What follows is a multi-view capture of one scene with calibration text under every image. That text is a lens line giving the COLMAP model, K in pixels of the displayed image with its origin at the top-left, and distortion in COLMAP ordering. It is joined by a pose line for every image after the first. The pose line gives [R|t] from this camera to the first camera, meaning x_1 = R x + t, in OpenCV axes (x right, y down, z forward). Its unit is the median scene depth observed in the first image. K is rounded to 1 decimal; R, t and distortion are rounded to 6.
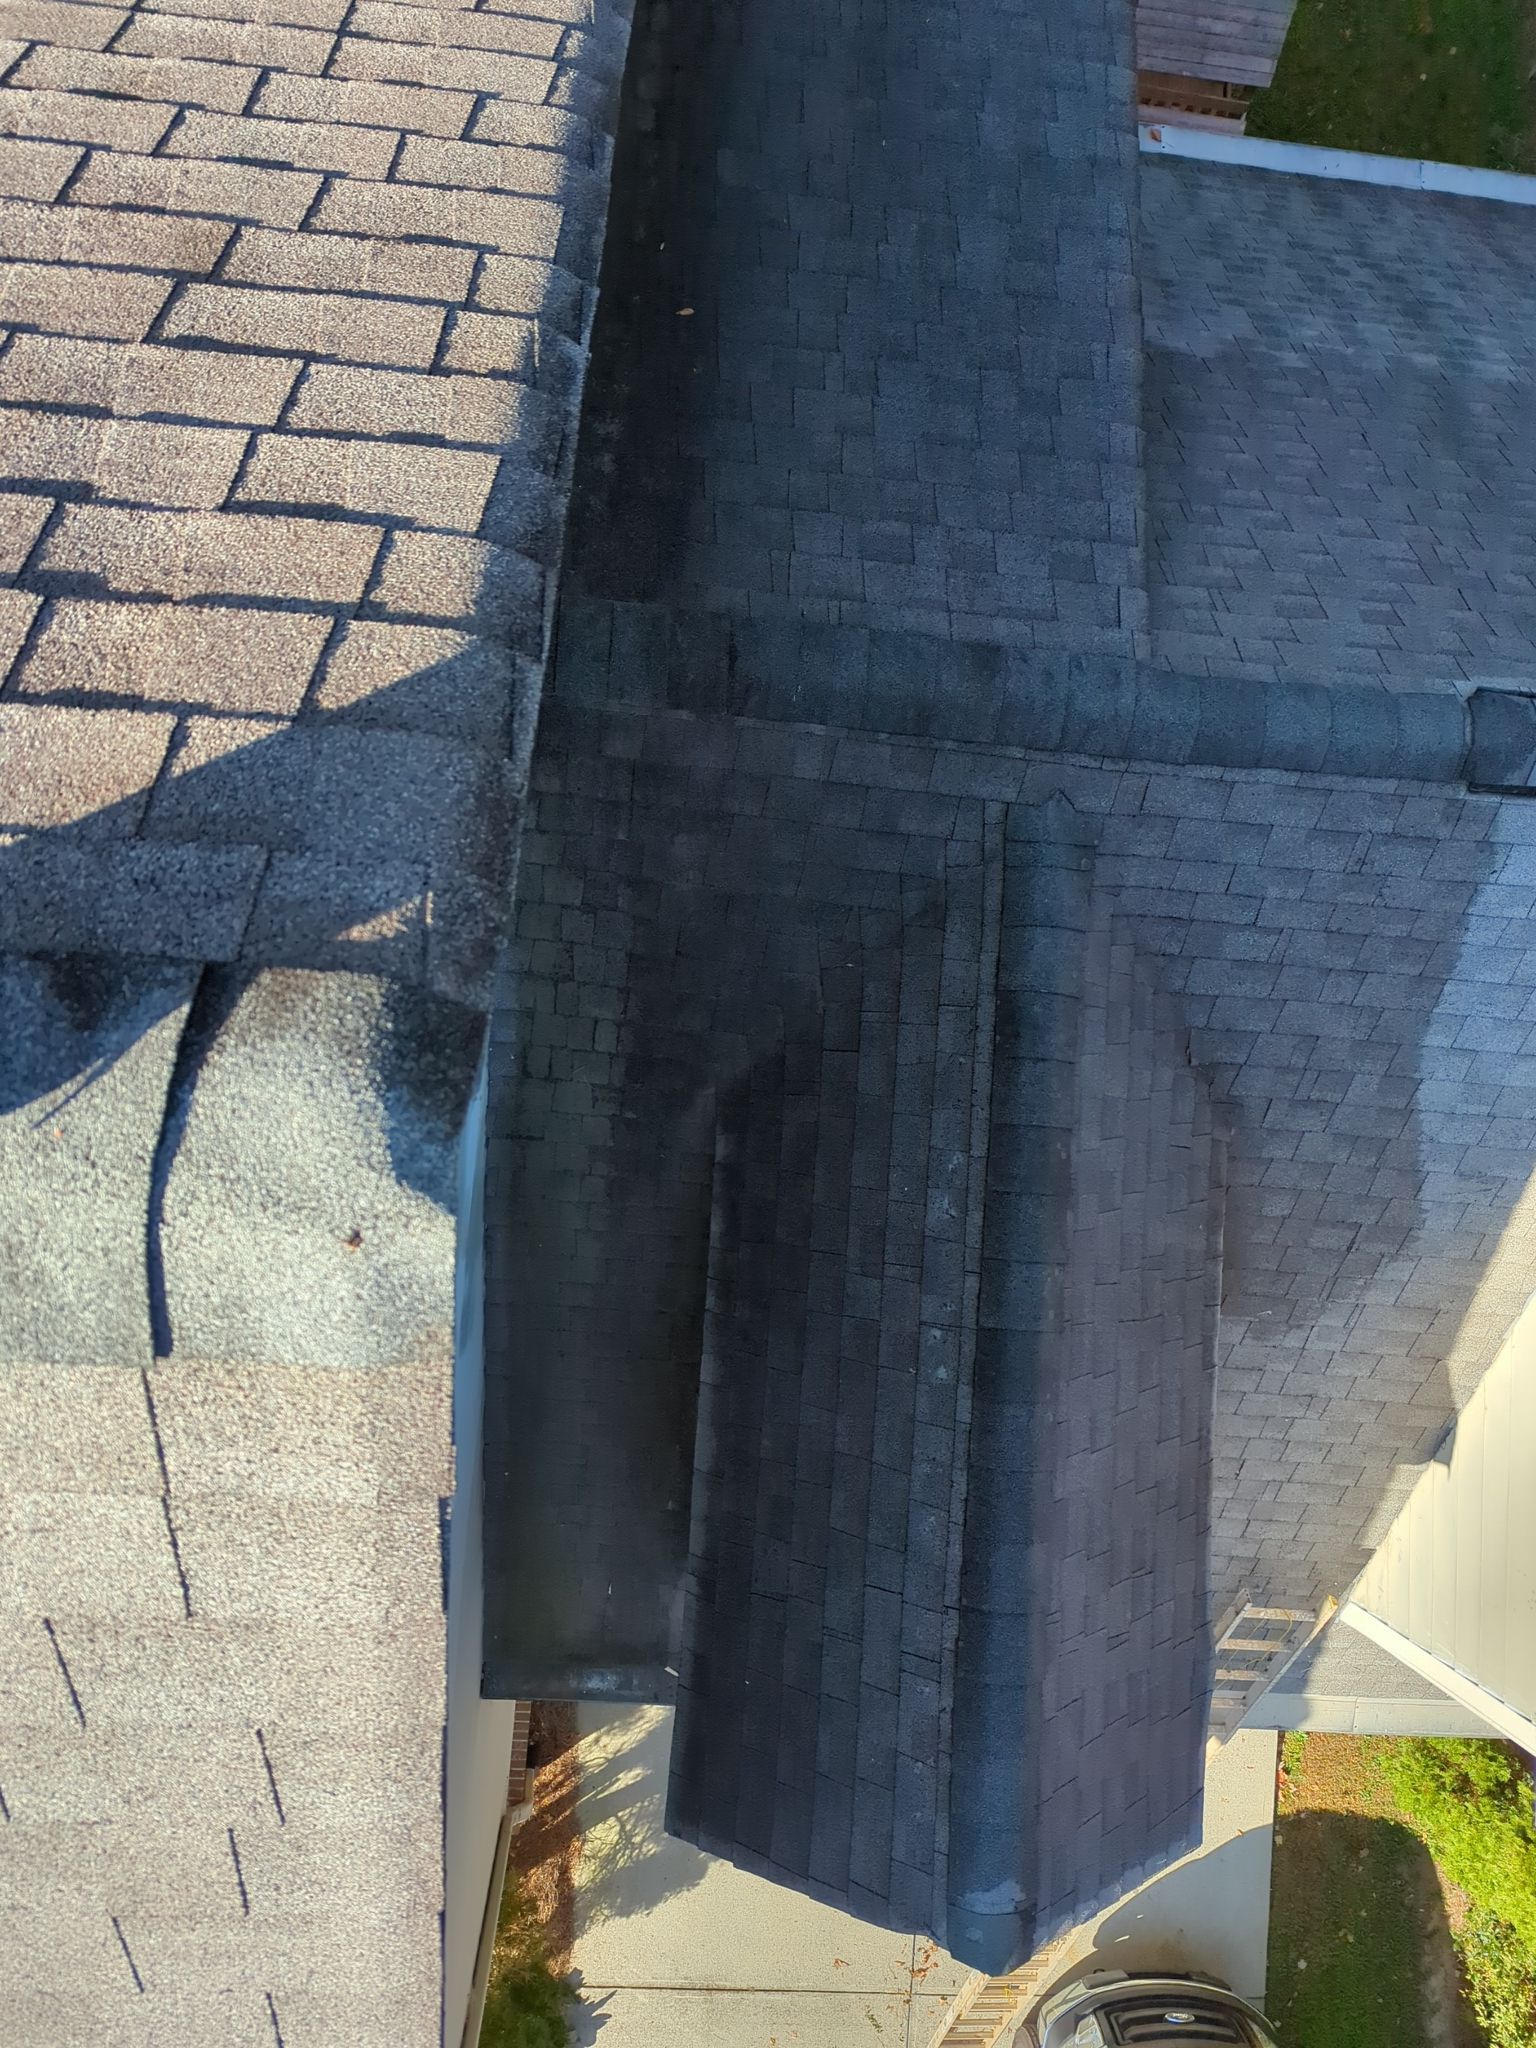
lens RADIAL K [[1411.0, 0, 768.0], [0, 1411.0, 1024.0], [0, 0, 1]] dist [0.034631, -0.027248]
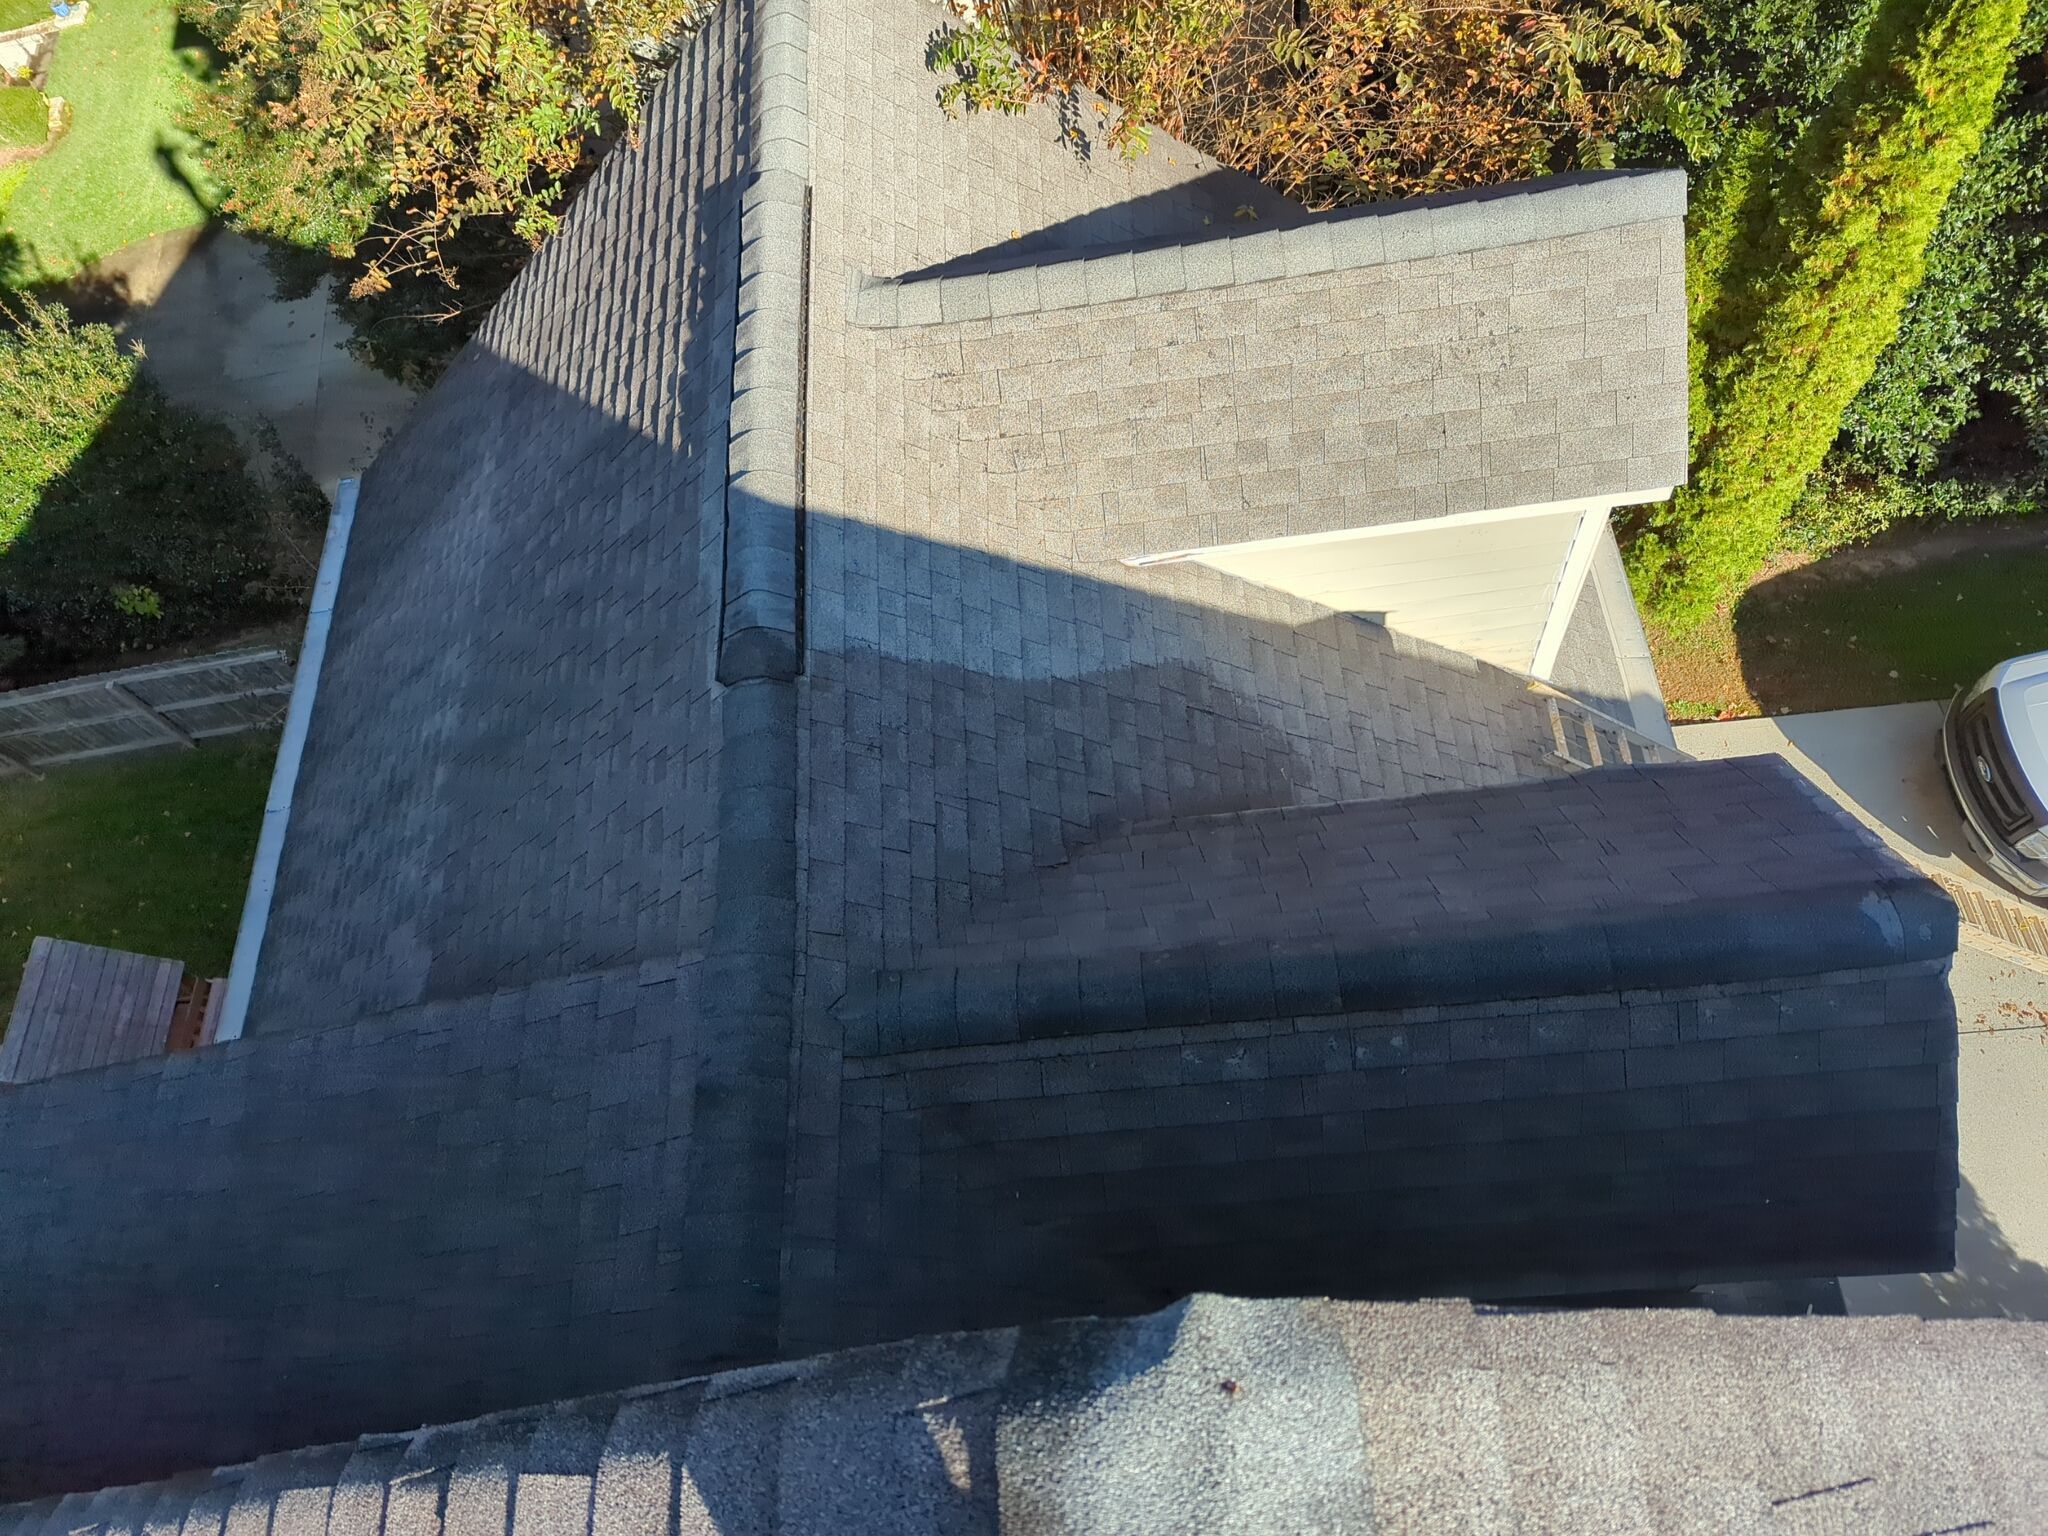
lens RADIAL K [[1411.0, 0, 1024.0], [0, 1411.0, 768.0], [0, 0, 1]] dist [0.034631, -0.027248]
pose [[-0.134356, -0.913122, 0.384912, -0.054649], [0.988789, -0.149074, -0.008504, 0.016349], [0.065145, 0.379454, 0.922914, -0.042863]]
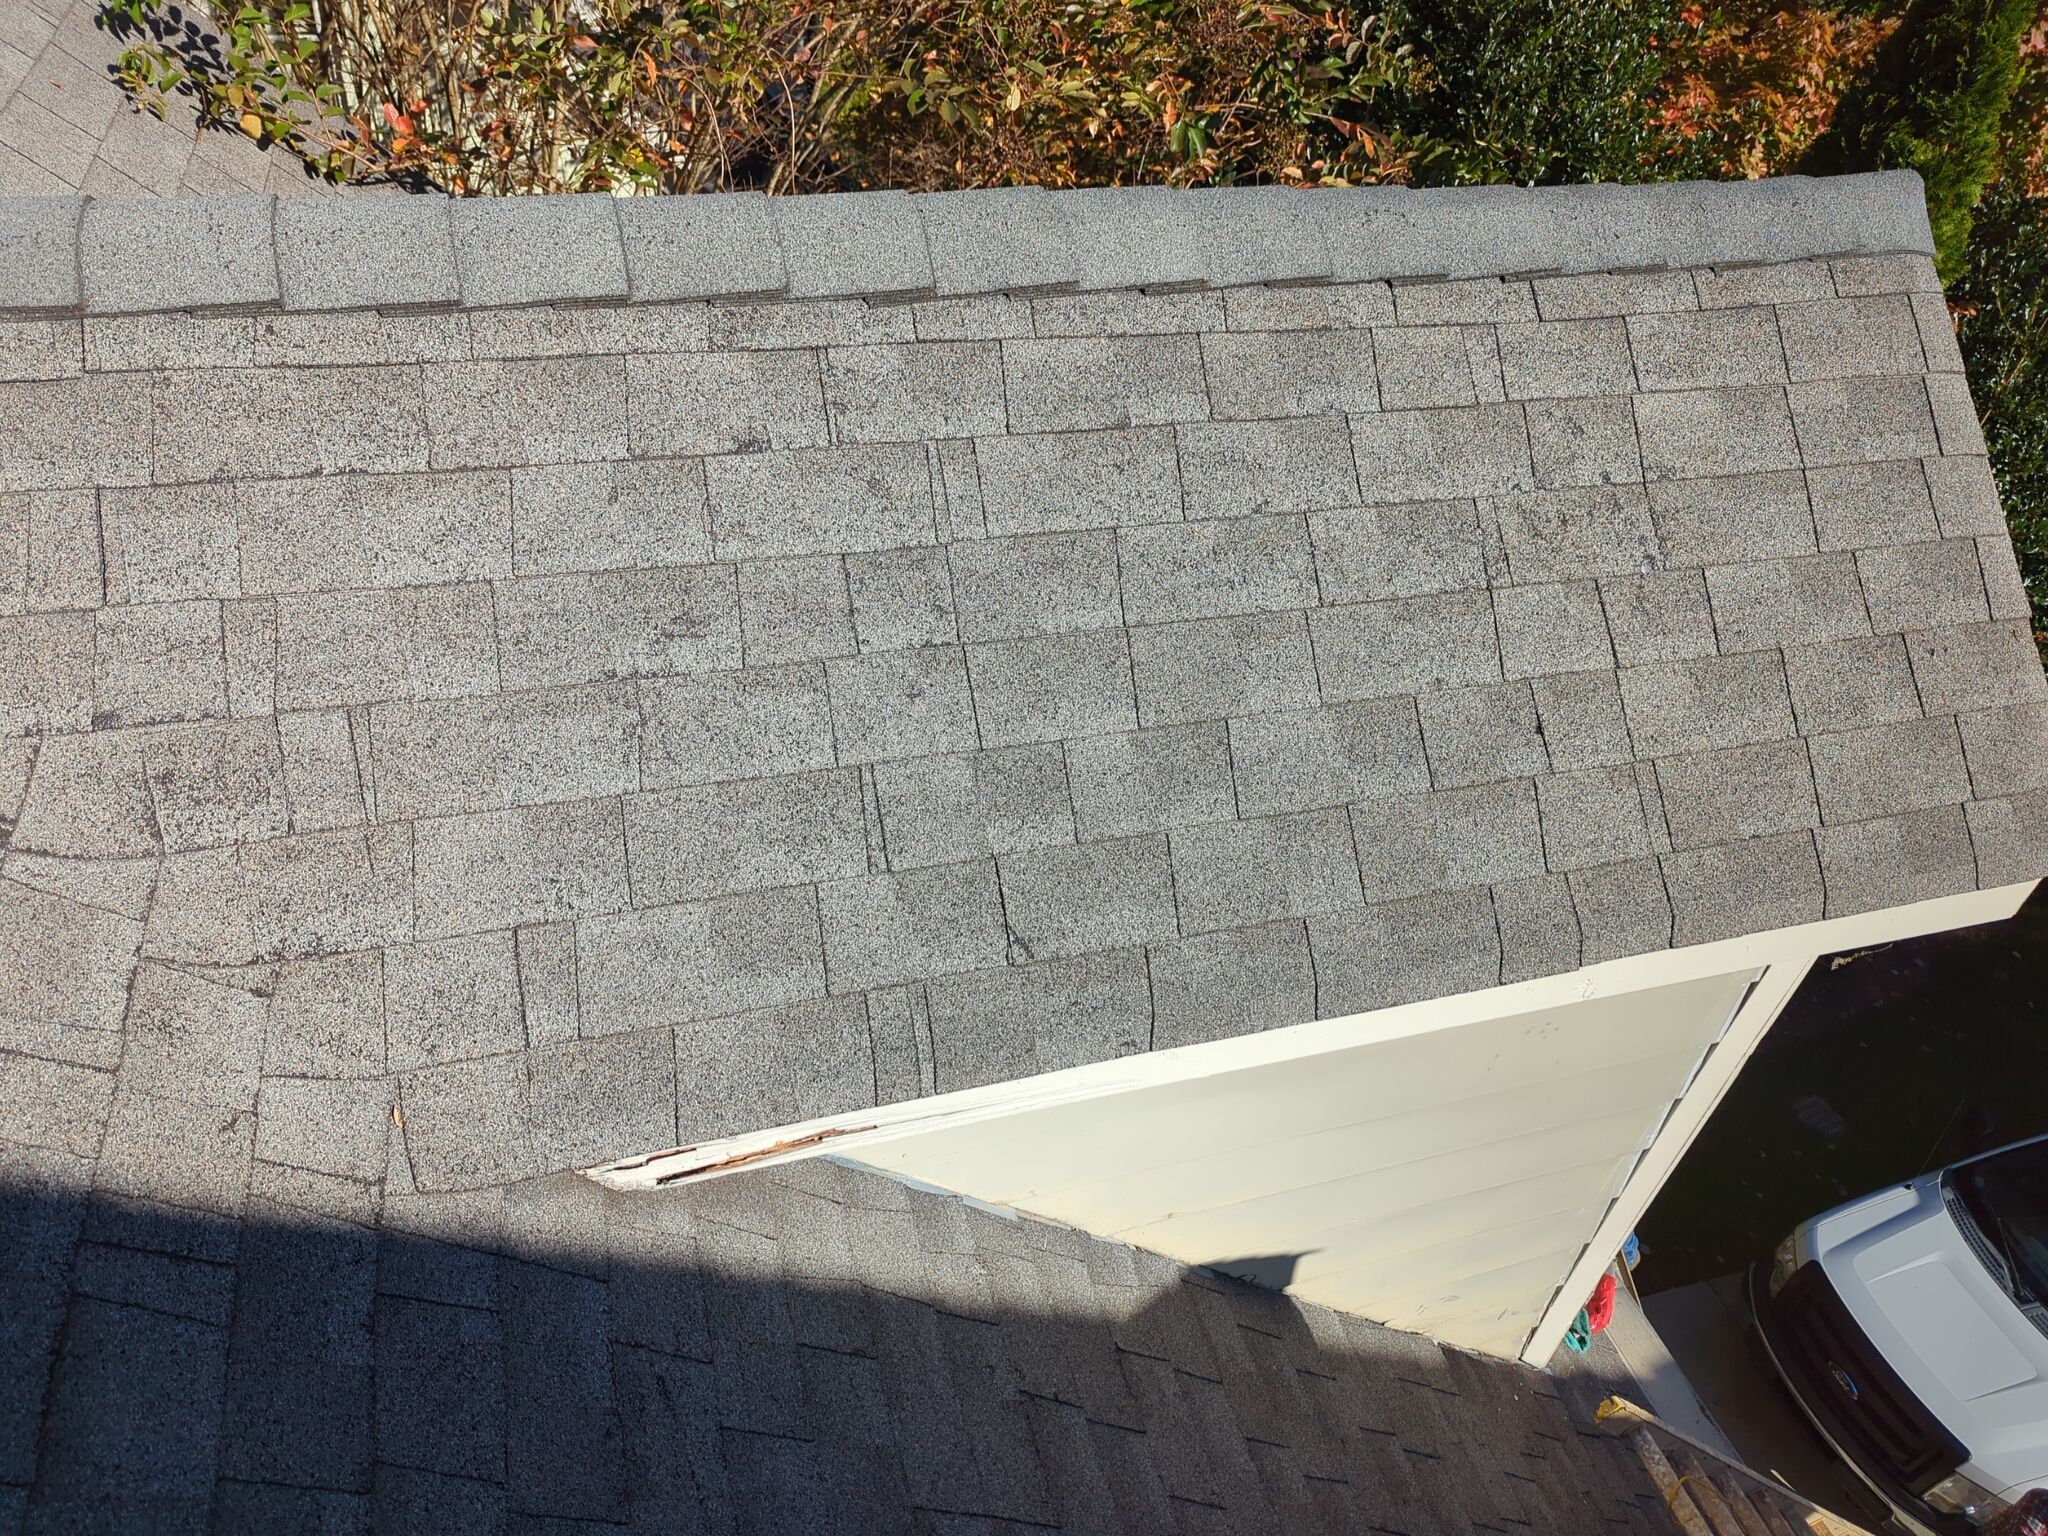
lens RADIAL K [[1482.3, 0, 1011.7], [0, 1482.3, 768.9], [0, 0, 1]] dist [0.048874, -0.034066]
pose [[-0.352884, -0.691858, 0.629925, 0.445798], [0.918947, -0.129567, 0.372489, 0.099713], [-0.176092, 0.710314, 0.681503, 0.813569]]
